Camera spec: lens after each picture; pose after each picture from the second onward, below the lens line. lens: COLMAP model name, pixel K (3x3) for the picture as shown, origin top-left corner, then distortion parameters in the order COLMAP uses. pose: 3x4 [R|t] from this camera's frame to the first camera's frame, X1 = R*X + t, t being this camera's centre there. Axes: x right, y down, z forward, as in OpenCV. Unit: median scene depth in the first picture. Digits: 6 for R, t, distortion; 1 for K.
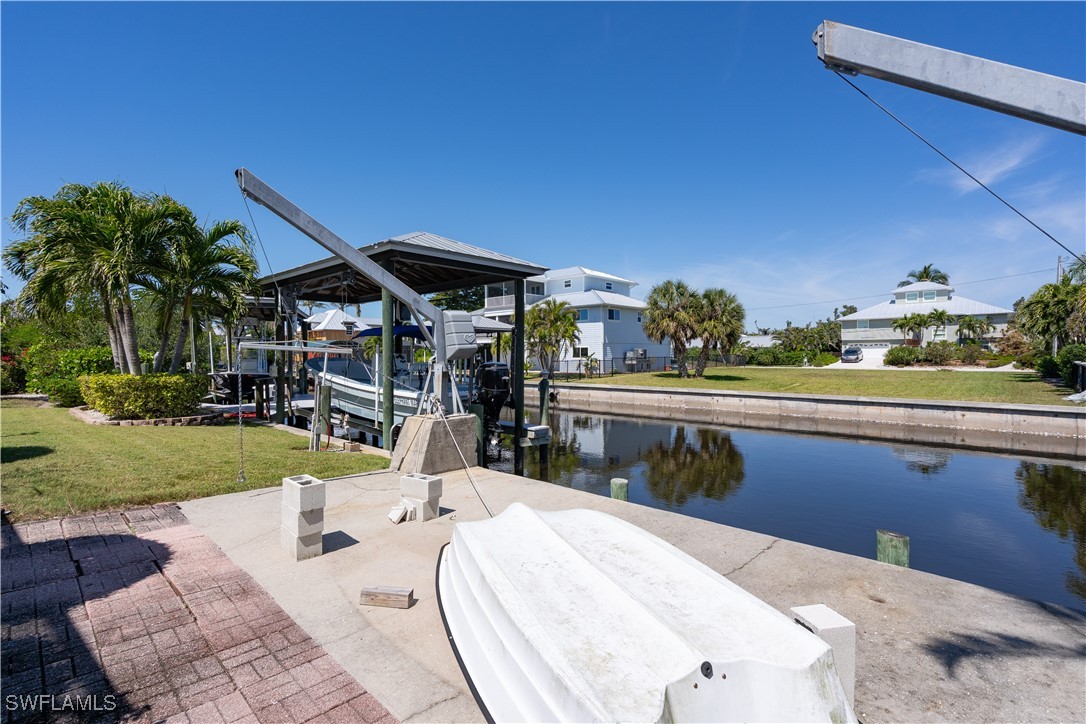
lens RADIAL K [[496.4, 0, 545.5], [0, 496.4, 358.2], [0, 0, 1]] dist [-0.014484, 0.000670]
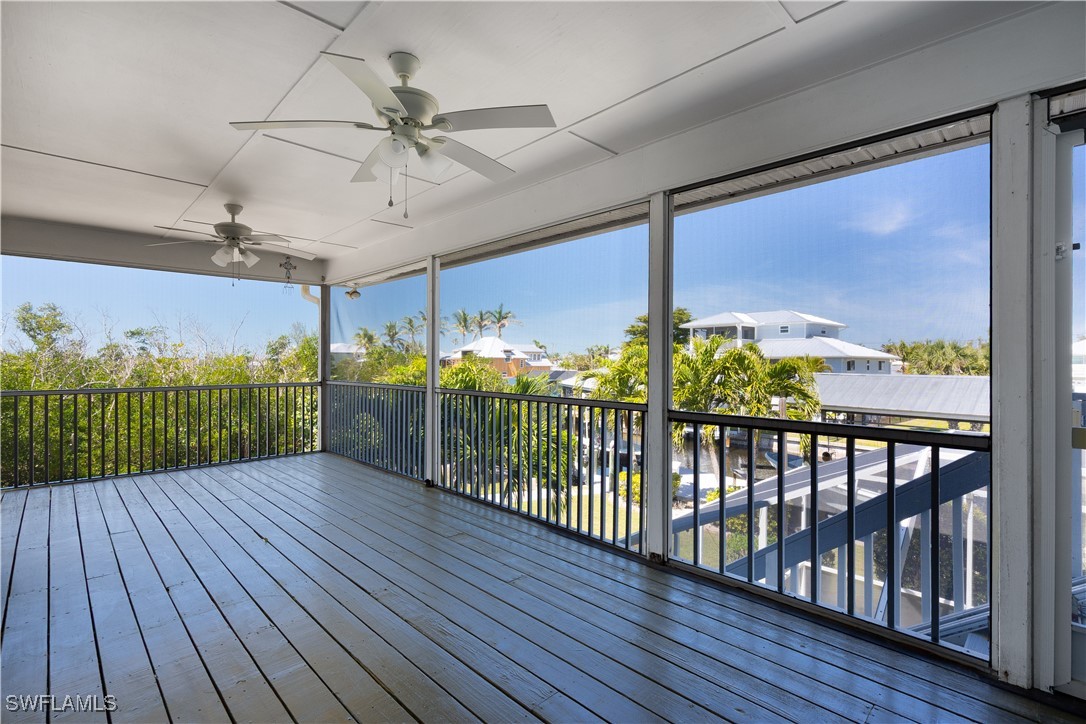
lens RADIAL K [[496.4, 0, 544.1], [0, 496.4, 361.5], [0, 0, 1]] dist [-0.014484, 0.000670]
pose [[0.986843, 0.007346, -0.161512, -0.368985], [-0.009317, 0.999891, -0.011448, -0.093038], [0.161410, 0.012802, 0.986804, -0.098390]]
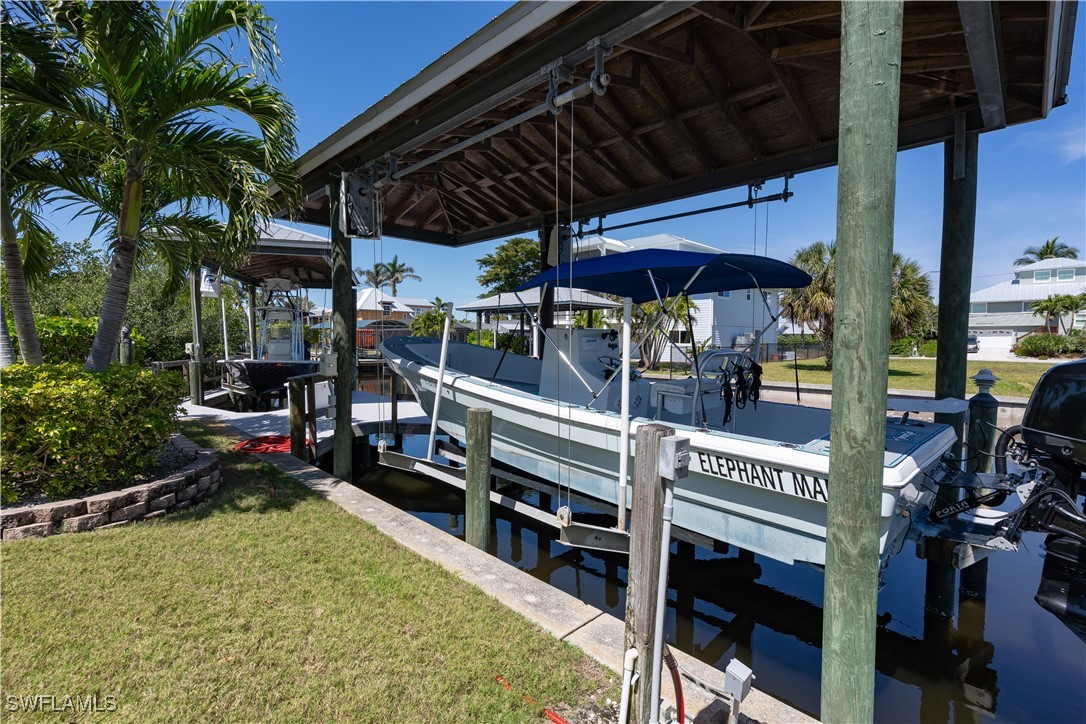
lens RADIAL K [[496.4, 0, 548.0], [0, 496.4, 361.0], [0, 0, 1]] dist [-0.014484, 0.000670]
pose [[0.998820, 0.012878, -0.046817, -0.125512], [-0.011196, 0.999289, 0.036014, 0.001755], [0.047248, -0.035447, 0.998254, 0.212574]]
